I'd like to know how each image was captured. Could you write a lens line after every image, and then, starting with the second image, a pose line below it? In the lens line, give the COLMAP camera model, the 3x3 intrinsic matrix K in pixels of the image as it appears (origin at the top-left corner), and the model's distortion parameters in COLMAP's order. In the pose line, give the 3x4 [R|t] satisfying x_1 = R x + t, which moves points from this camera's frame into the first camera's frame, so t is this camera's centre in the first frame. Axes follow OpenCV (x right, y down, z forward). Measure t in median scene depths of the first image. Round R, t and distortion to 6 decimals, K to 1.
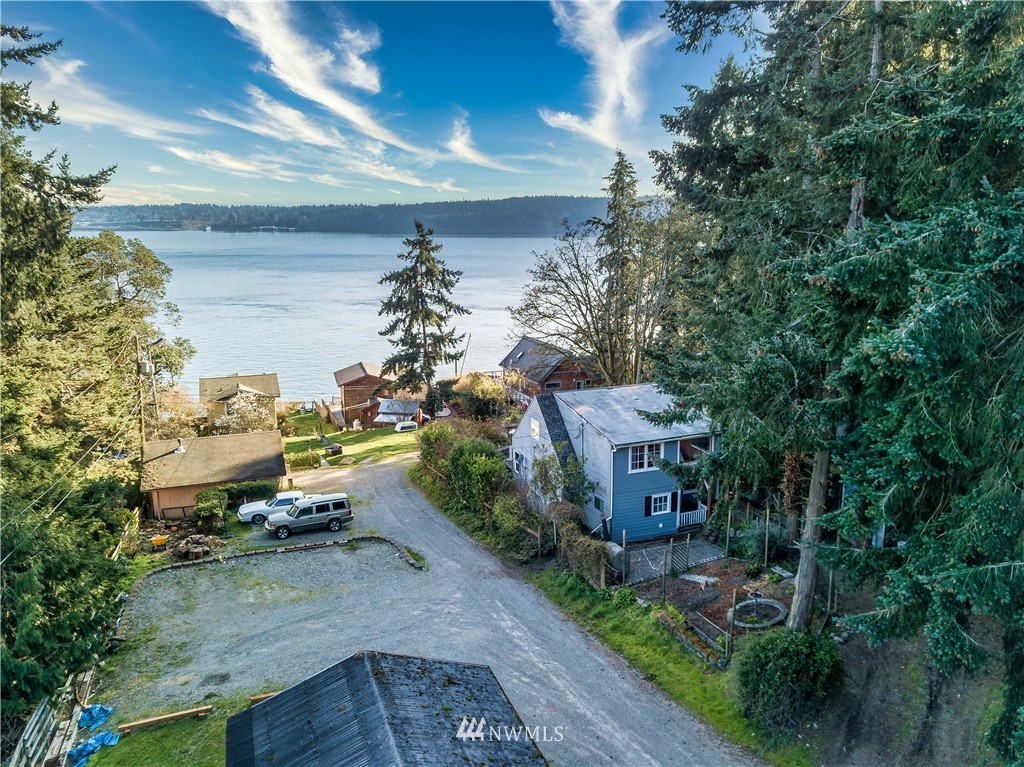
lens RADIAL K [[784.8, 0, 517.0], [0, 784.8, 380.8], [0, 0, 1]] dist [0.000199, -0.001557]
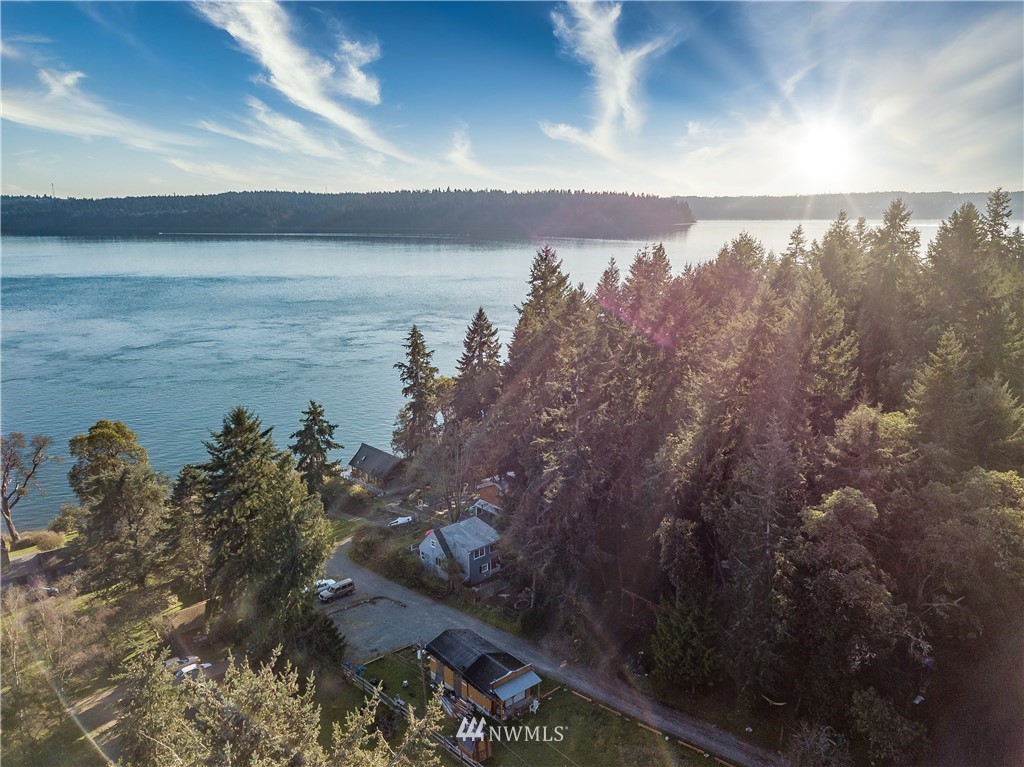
lens RADIAL K [[784.8, 0, 511.5], [0, 784.8, 386.2], [0, 0, 1]] dist [0.000199, -0.001557]
pose [[0.945831, -0.079291, 0.314829, -0.510430], [0.072369, 0.996811, 0.033636, -0.530030], [-0.316492, -0.009030, 0.948552, -1.533186]]
